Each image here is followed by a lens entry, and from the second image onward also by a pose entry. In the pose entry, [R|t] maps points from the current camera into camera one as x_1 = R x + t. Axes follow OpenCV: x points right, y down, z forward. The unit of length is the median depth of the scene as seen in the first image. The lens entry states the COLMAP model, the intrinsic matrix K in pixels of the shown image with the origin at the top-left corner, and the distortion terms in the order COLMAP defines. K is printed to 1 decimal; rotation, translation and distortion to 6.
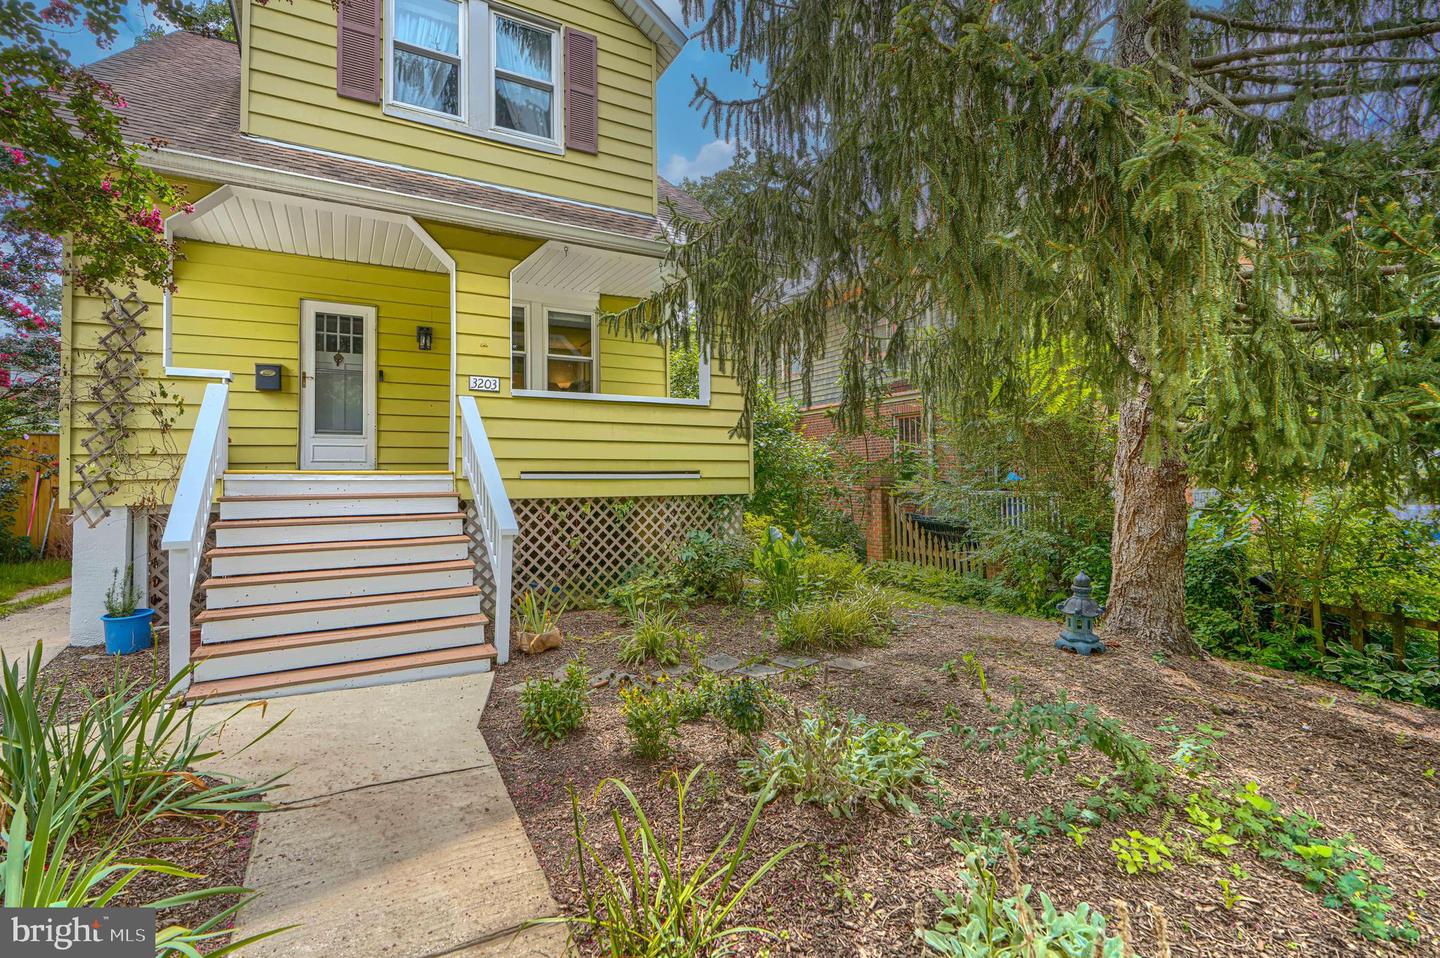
lens RADIAL K [[657.0, 0, 719.1], [0, 657.0, 453.2], [0, 0, 1]] dist [0.000264, -0.000181]
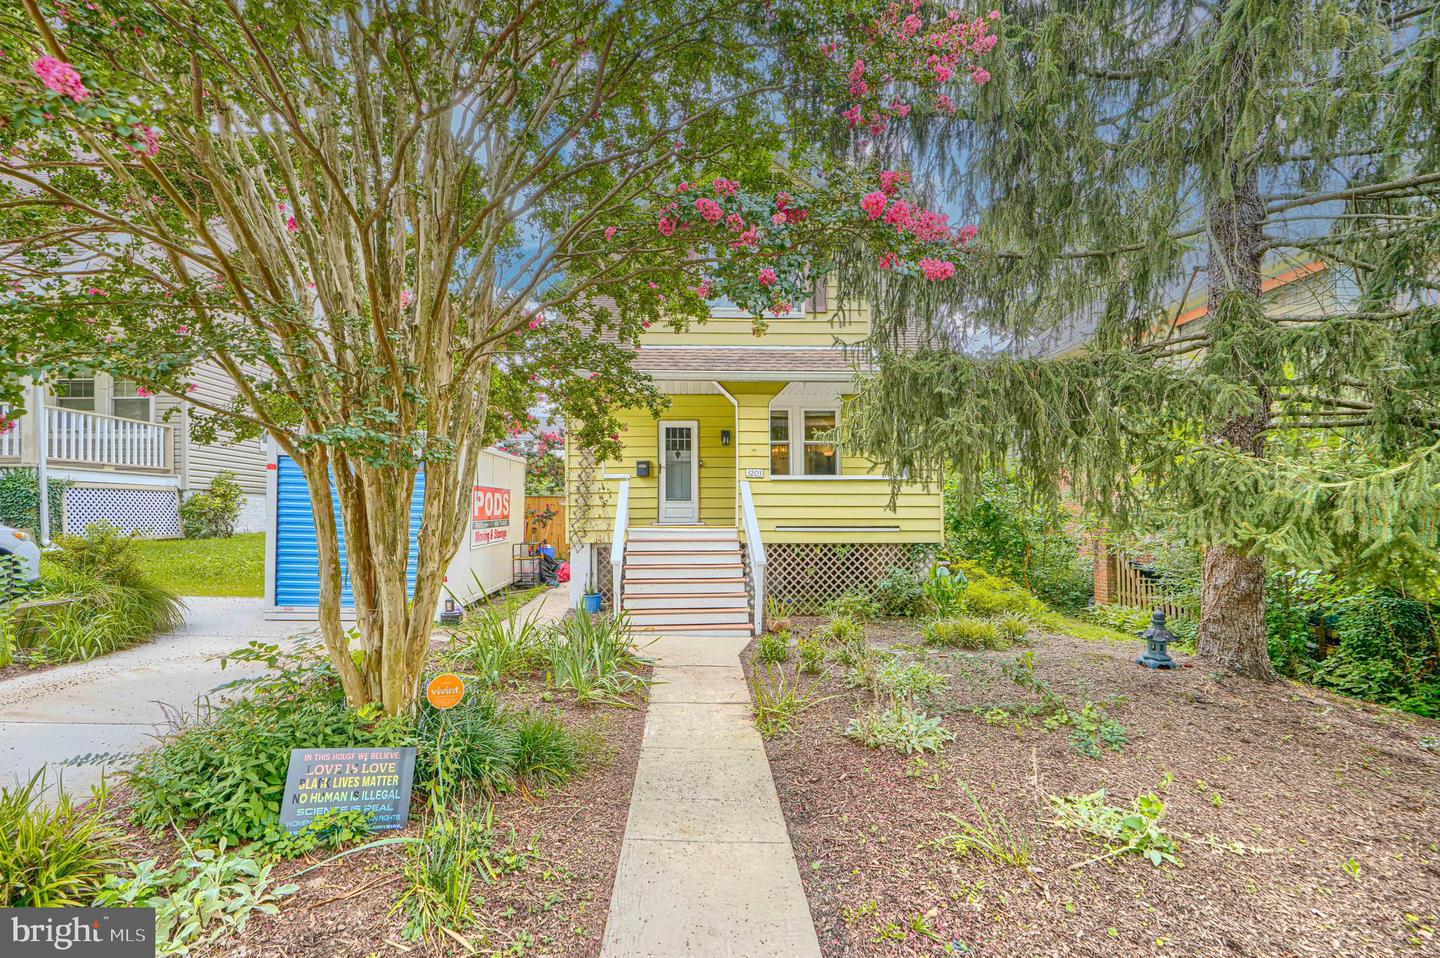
lens RADIAL K [[660.2, 0, 718.6], [0, 660.2, 489.0], [0, 0, 1]] dist [0.002331, -0.000037]
pose [[0.894052, -0.012482, -0.447790, 0.289004], [0.010796, 0.999922, -0.006316, -0.053202], [0.447834, 0.000813, 0.894117, -0.497819]]
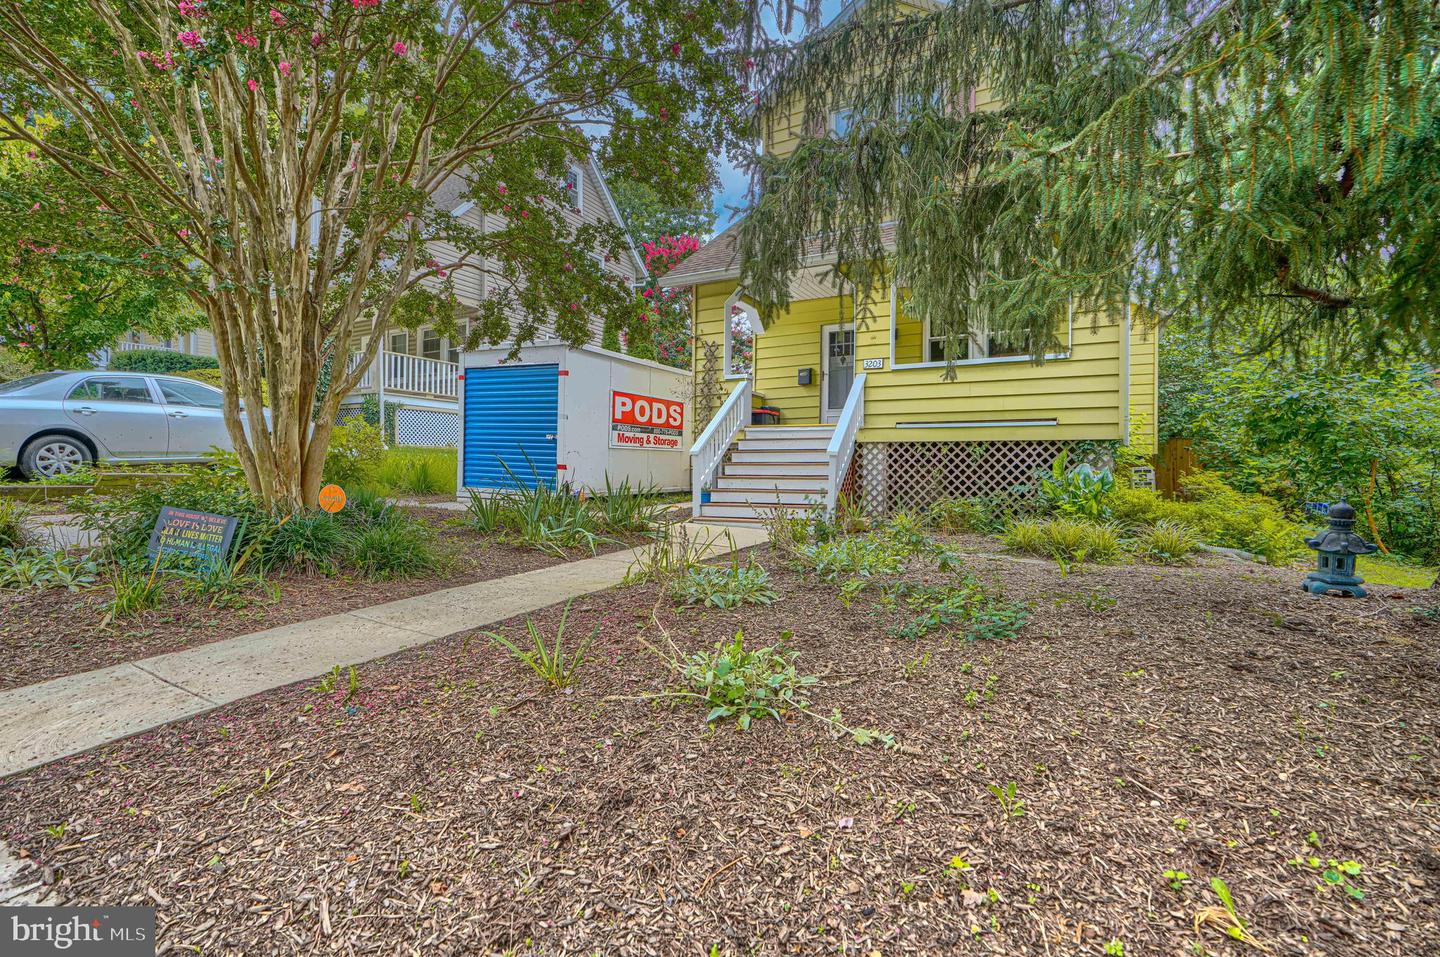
lens RADIAL K [[659.6, 0, 726.6], [0, 659.6, 471.6], [0, 0, 1]] dist [0.001946, 0.000075]
pose [[0.532748, 0.009195, -0.846224, 0.677943], [0.015449, 0.999669, 0.020588, 0.094400], [0.846133, -0.024041, 0.532429, -0.065554]]
